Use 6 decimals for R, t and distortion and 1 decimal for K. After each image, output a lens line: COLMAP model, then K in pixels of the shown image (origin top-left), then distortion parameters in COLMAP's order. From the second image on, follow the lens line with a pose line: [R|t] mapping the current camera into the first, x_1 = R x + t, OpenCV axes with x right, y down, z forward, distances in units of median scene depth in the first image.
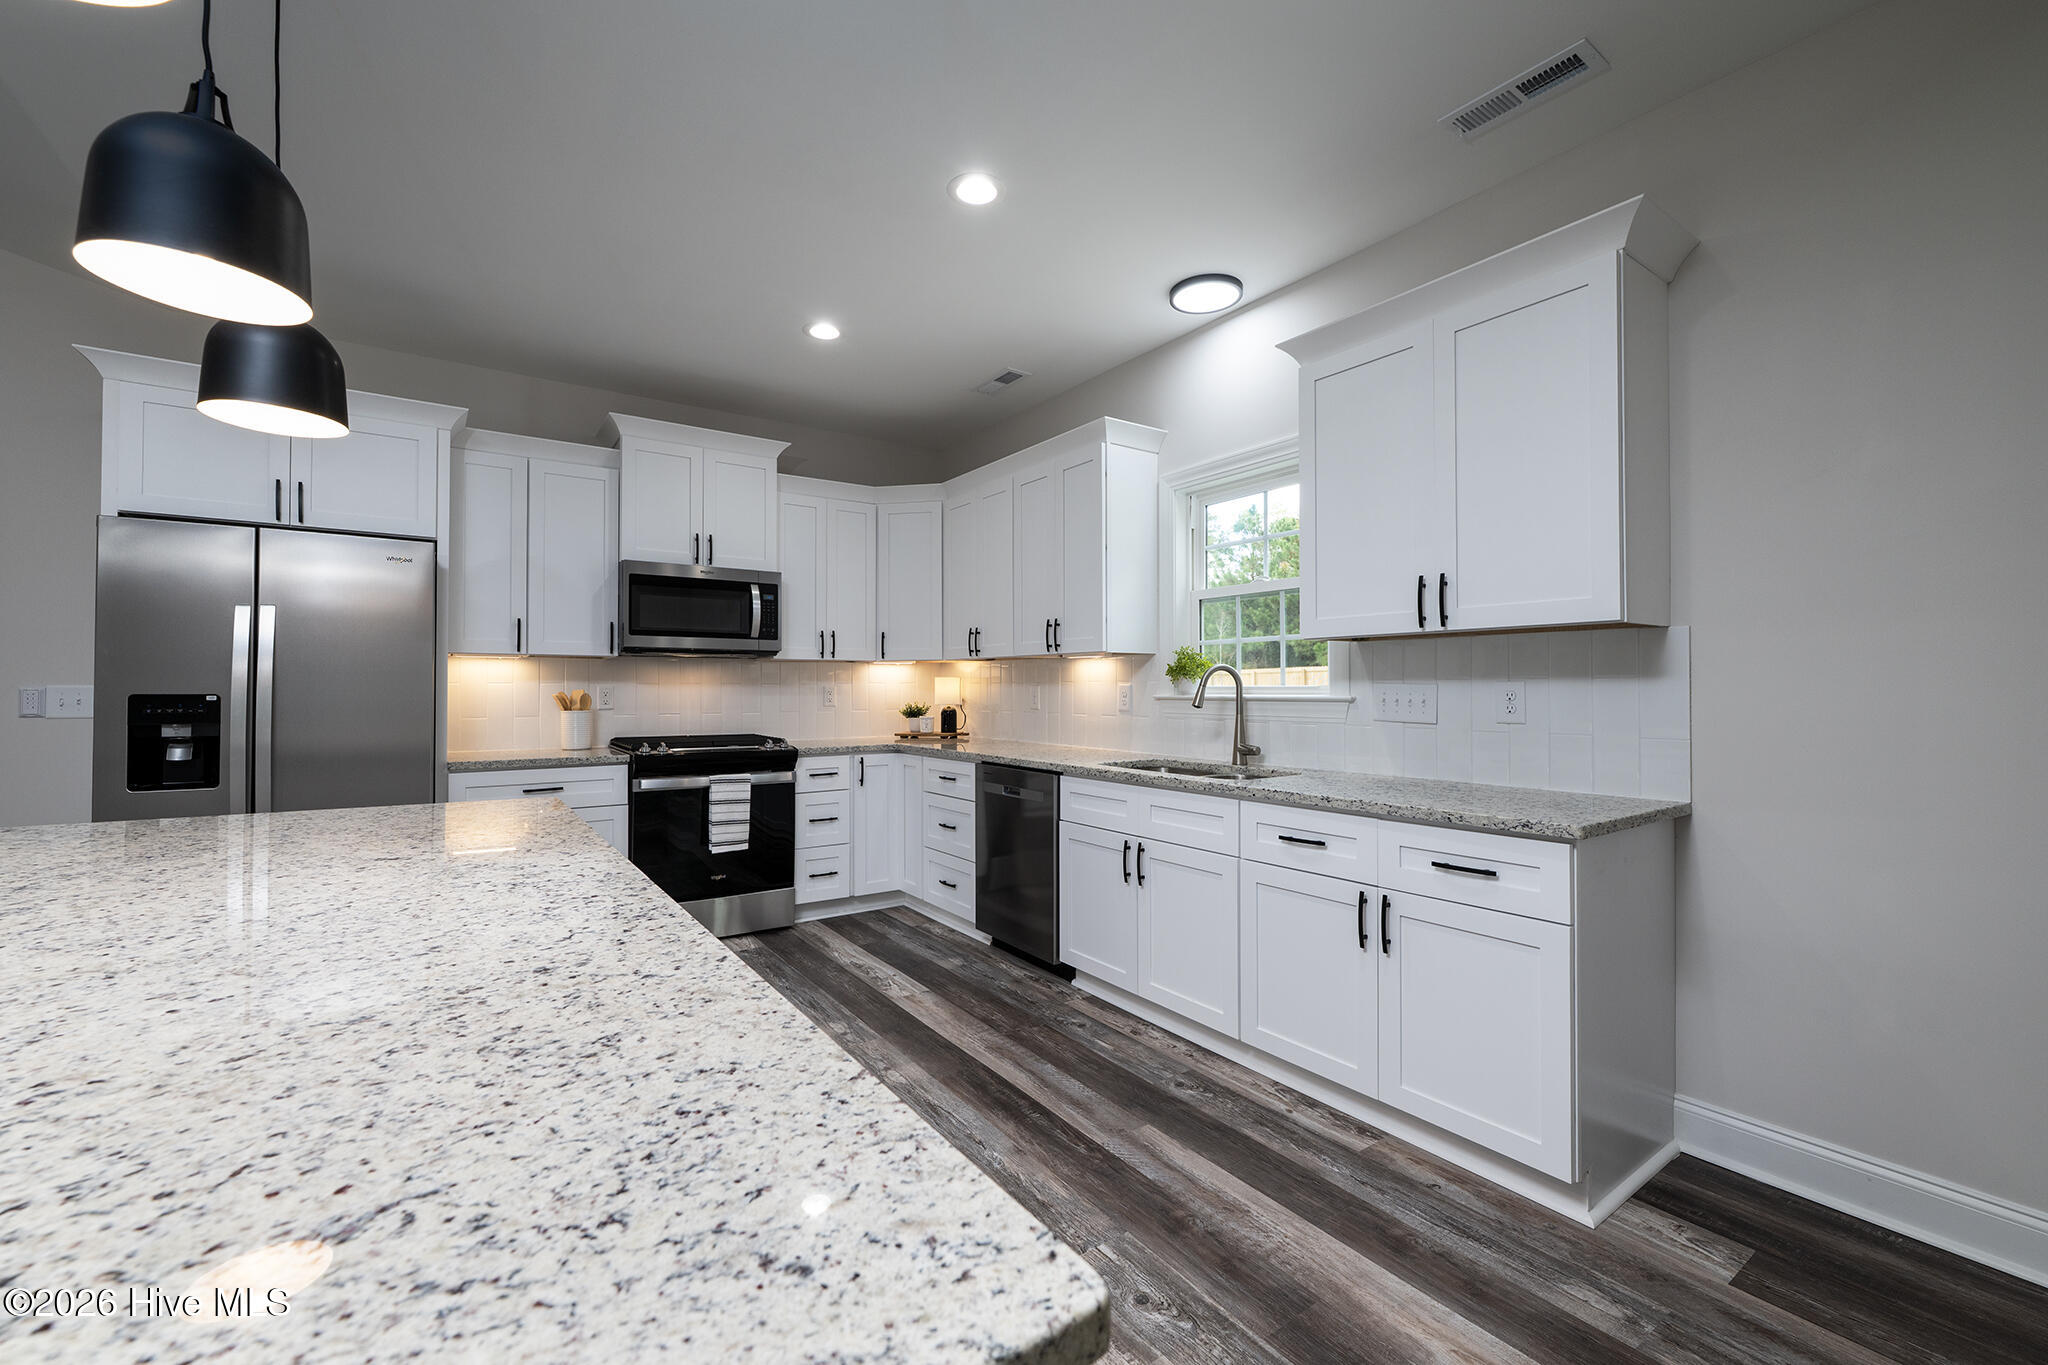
lens RADIAL K [[823.9, 0, 1014.5], [0, 823.9, 675.1], [0, 0, 1]] dist [0.002496, 0.000513]
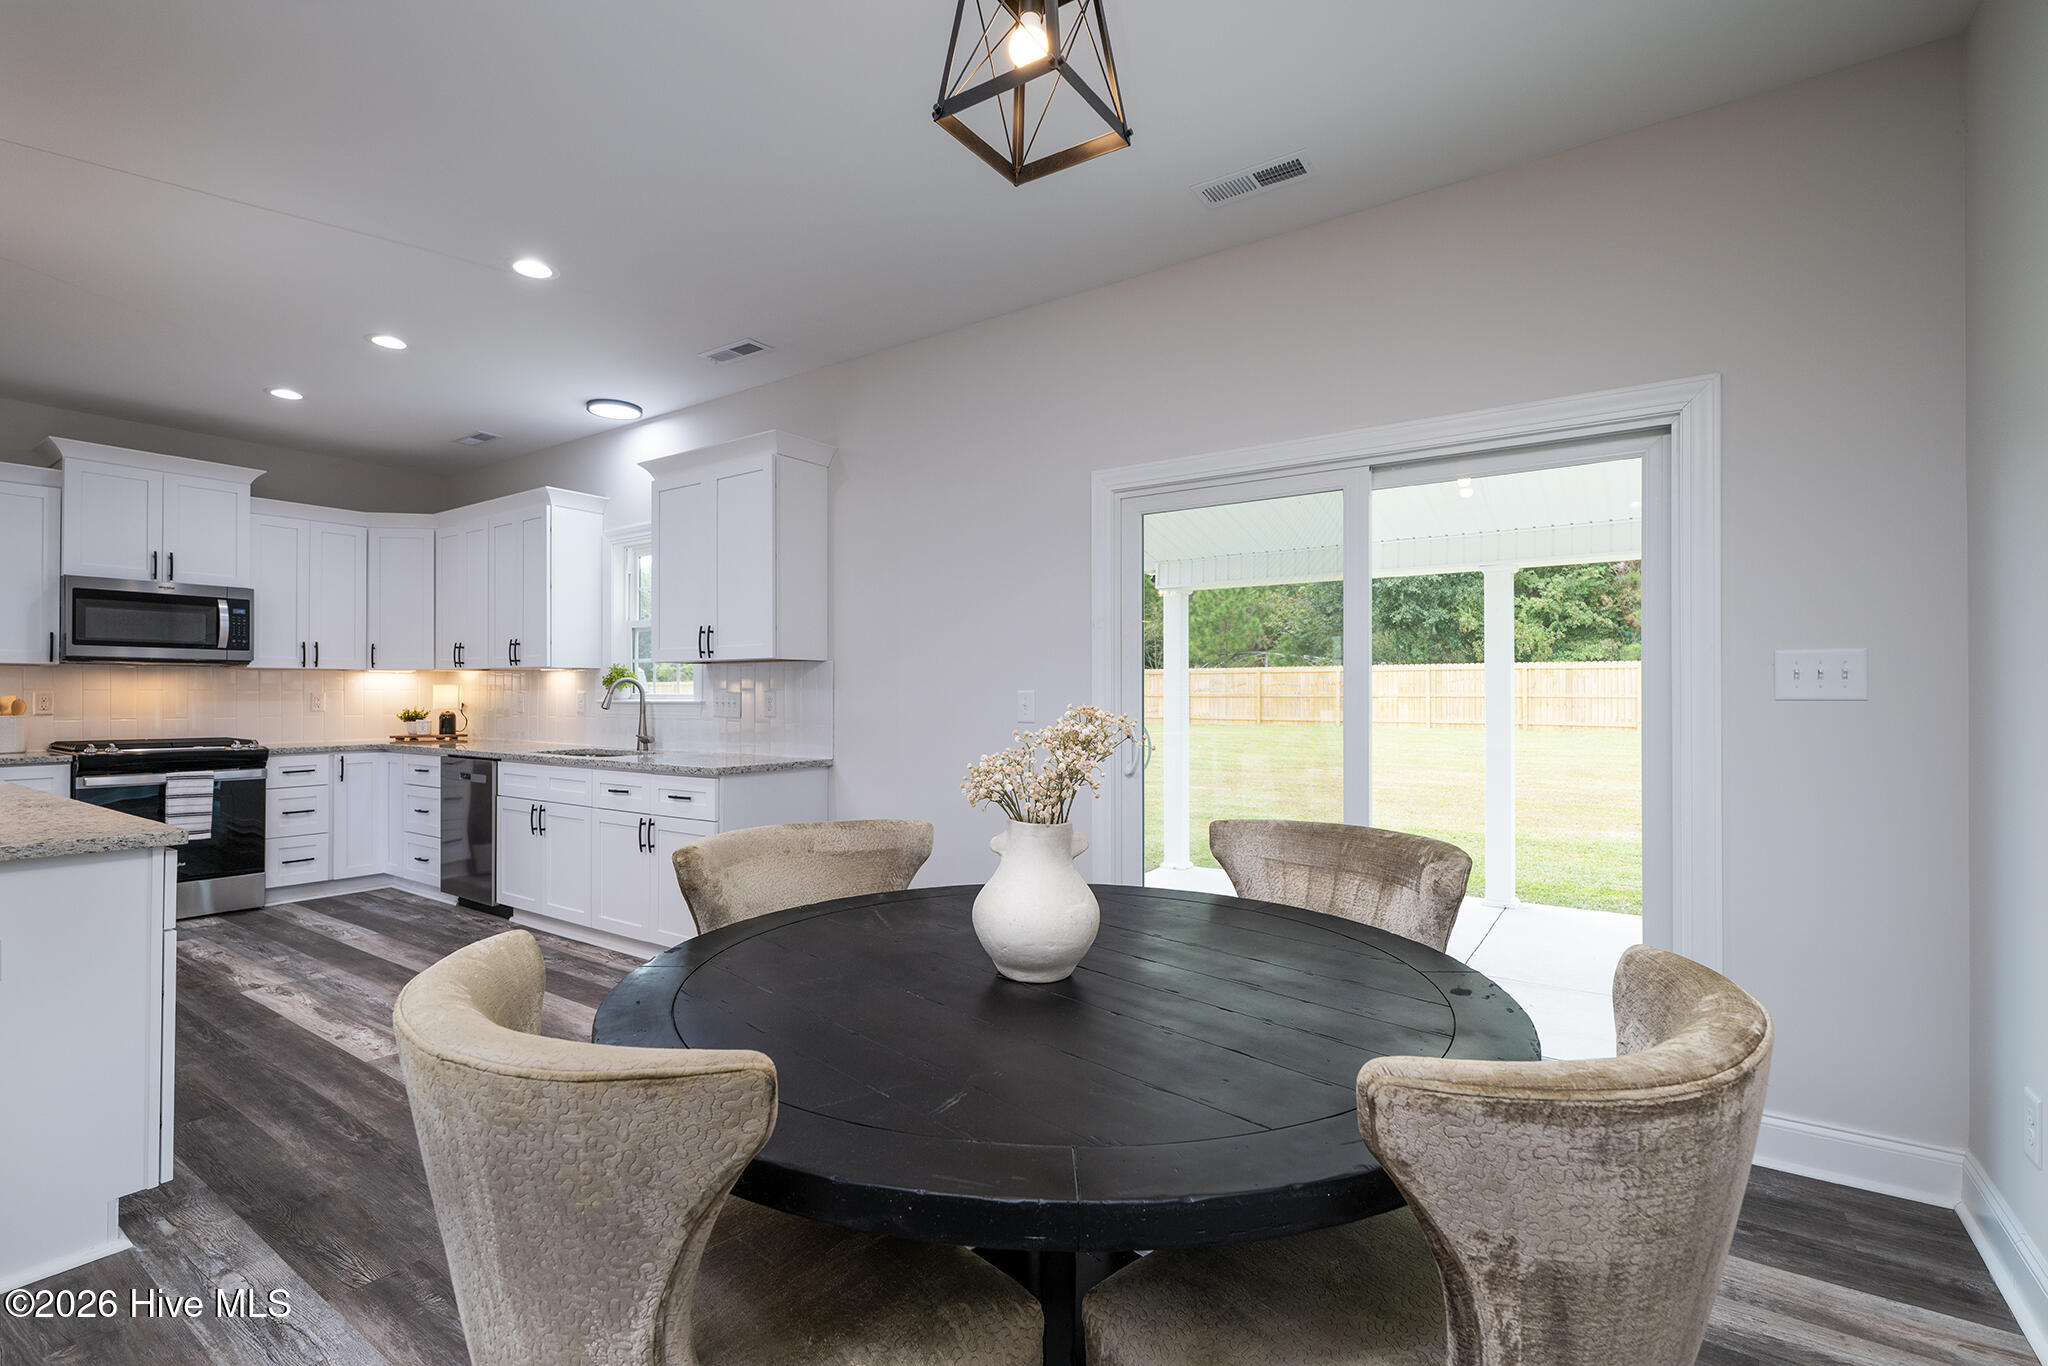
lens RADIAL K [[914.8, 0, 1023.3], [0, 914.8, 686.9], [0, 0, 1]] dist [-0.000057, 0.000291]
pose [[0.937165, 0.004449, 0.348857, 0.288575], [-0.006946, 0.999958, 0.005908, -0.009861], [-0.348816, -0.007960, 0.937157, -0.571868]]
